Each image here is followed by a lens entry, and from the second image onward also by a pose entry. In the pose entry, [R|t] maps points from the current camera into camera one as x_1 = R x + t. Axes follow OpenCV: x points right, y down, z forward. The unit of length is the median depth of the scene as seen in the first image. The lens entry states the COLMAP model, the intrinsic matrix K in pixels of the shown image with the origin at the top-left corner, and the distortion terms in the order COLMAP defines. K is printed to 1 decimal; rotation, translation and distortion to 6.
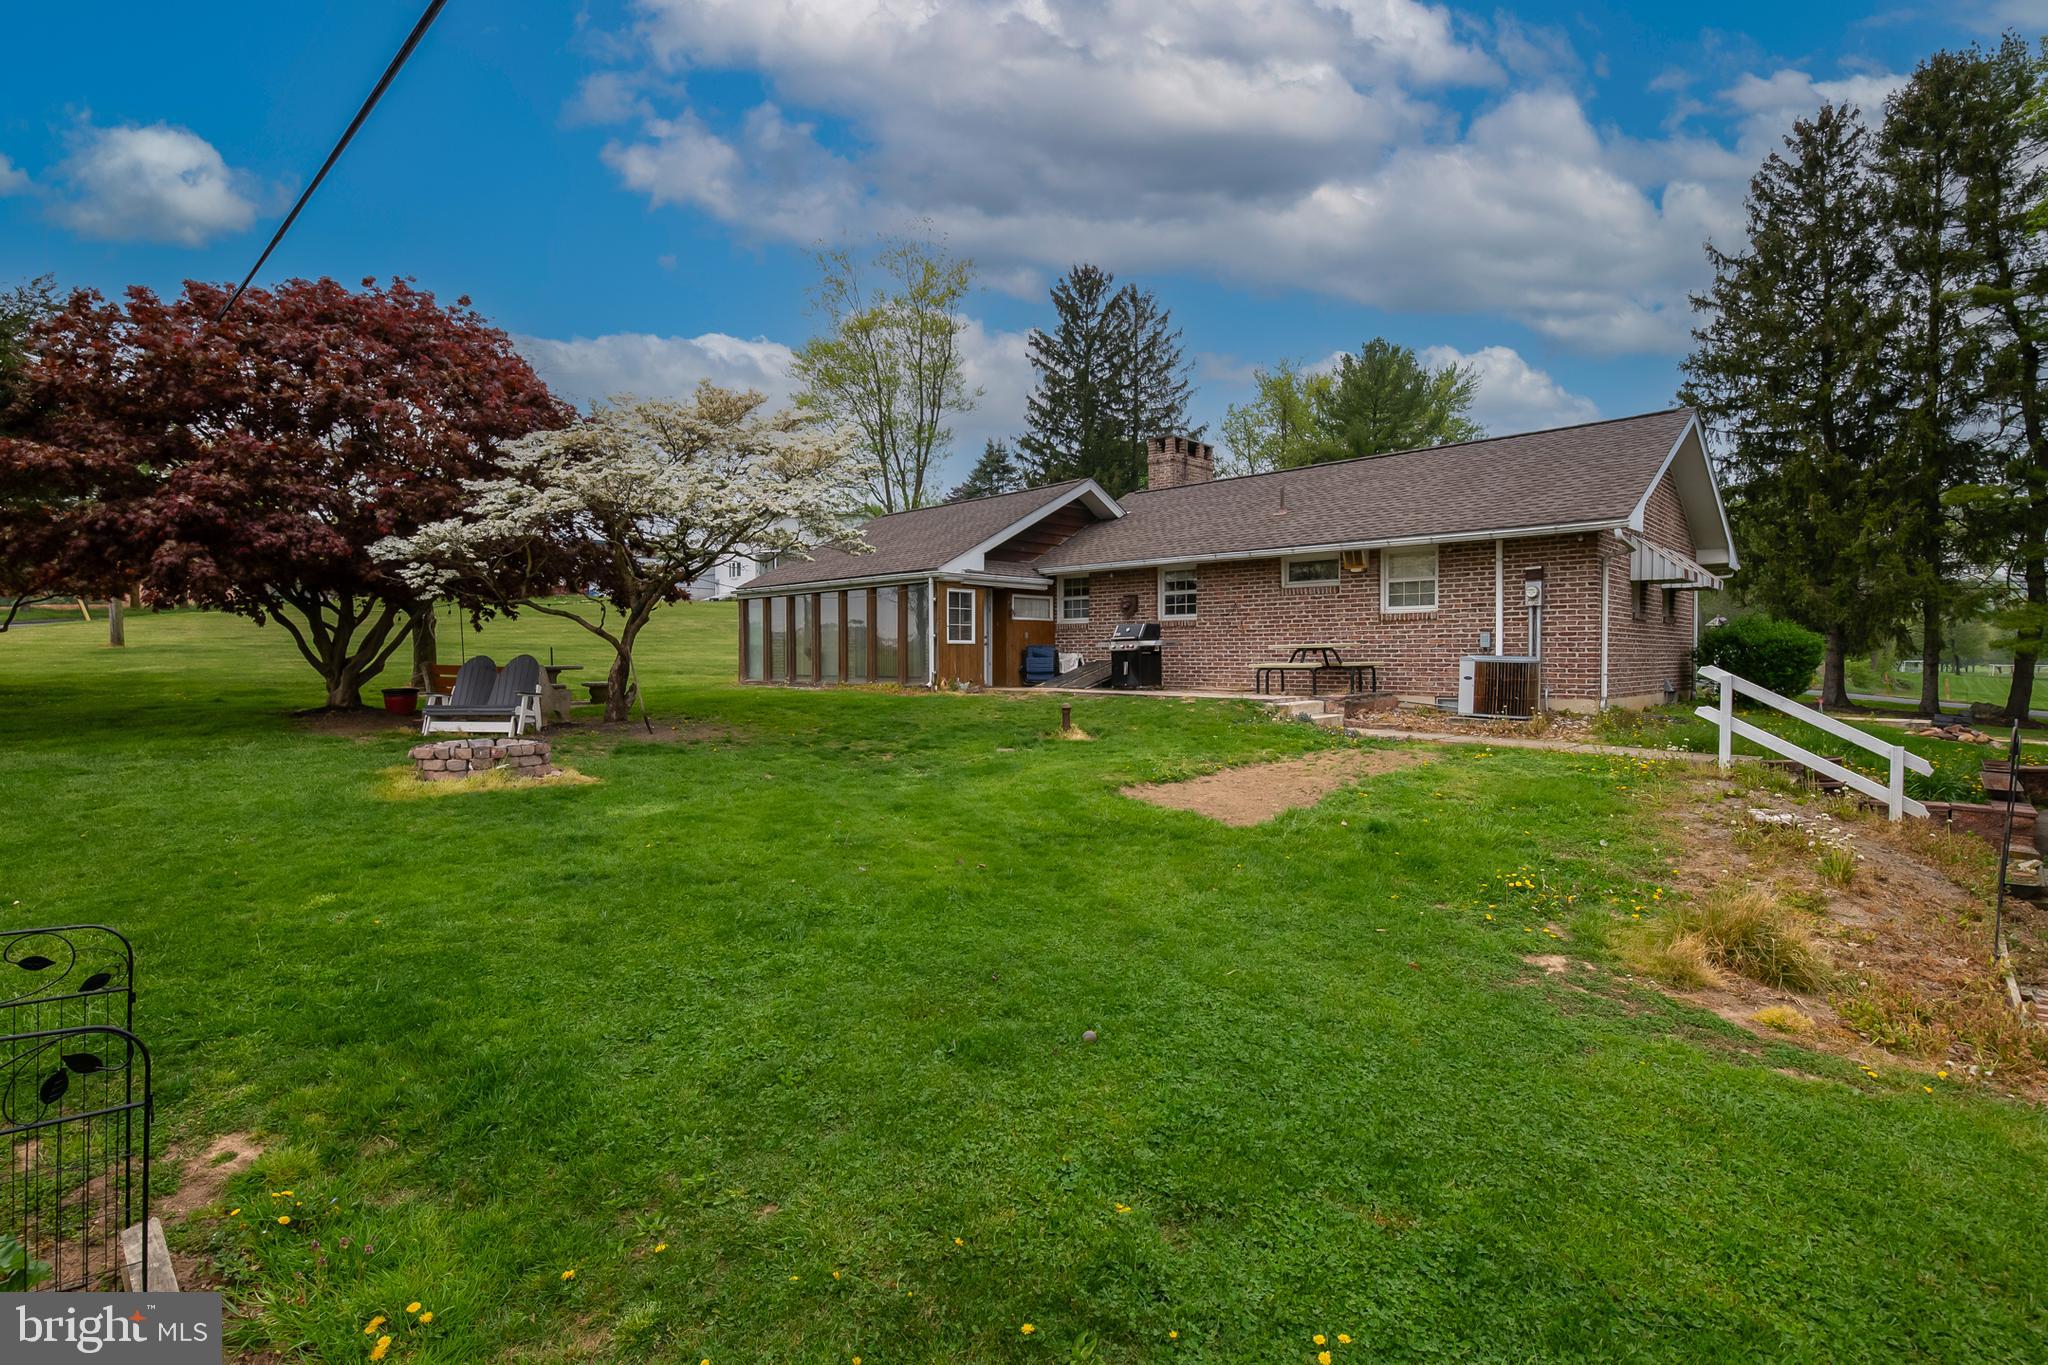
lens RADIAL K [[1030.4, 0, 1023.9], [0, 1030.4, 672.2], [0, 0, 1]] dist [-0.000371, -0.000008]
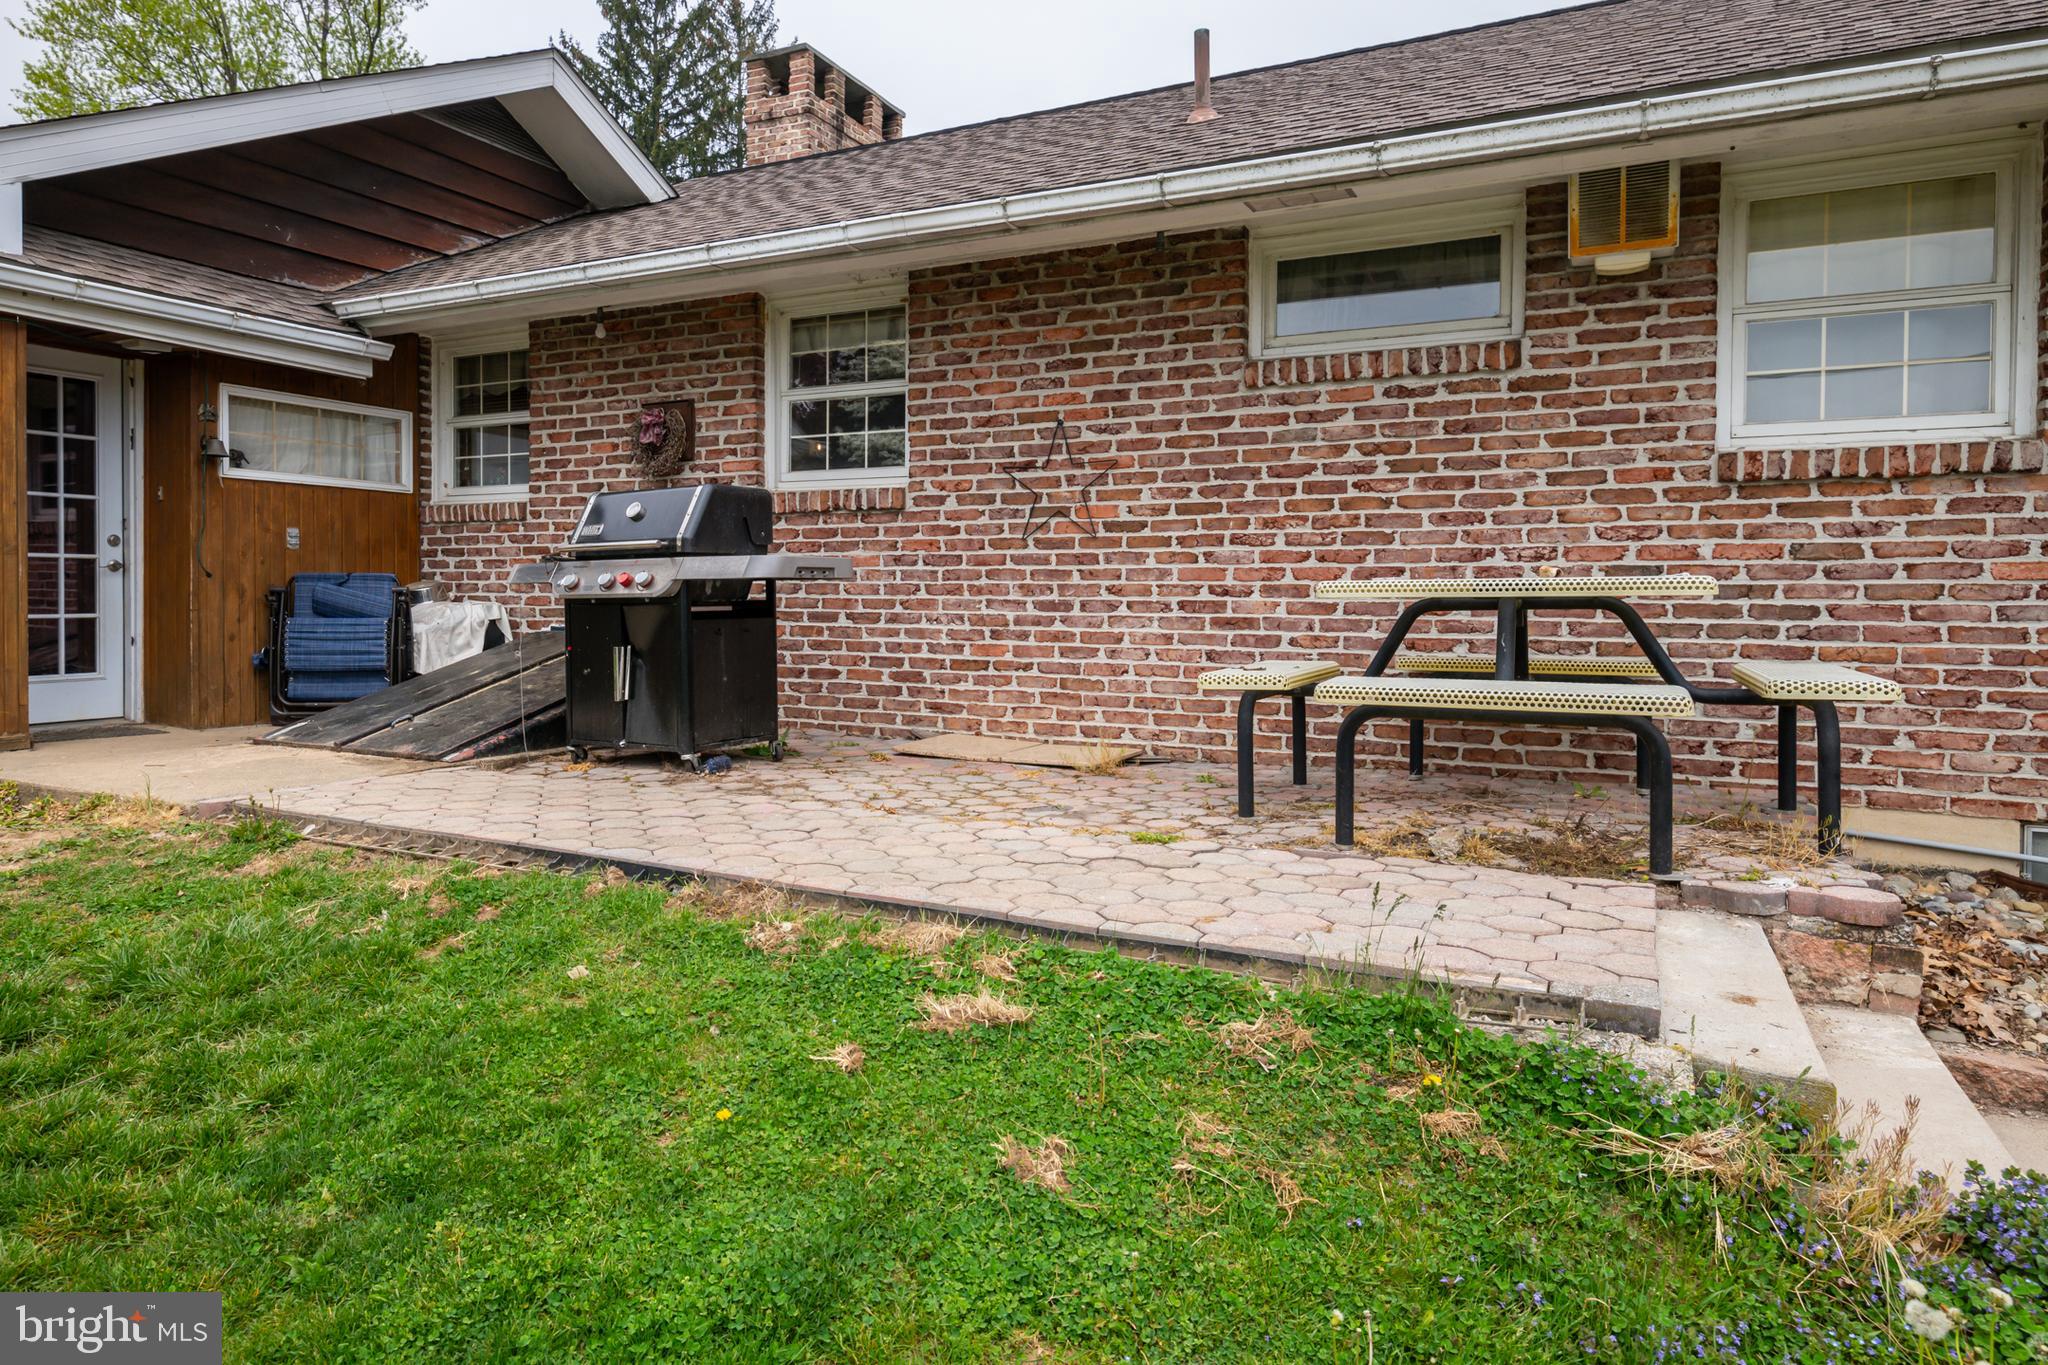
lens RADIAL K [[1220.5, 0, 1019.5], [0, 1220.5, 609.1], [0, 0, 1]] dist [0.001255, 0.000231]
pose [[0.947182, 0.001685, 0.320691, 0.084155], [-0.001686, 0.999999, -0.000274, -0.016625], [-0.320691, -0.000281, 0.947184, 0.624886]]
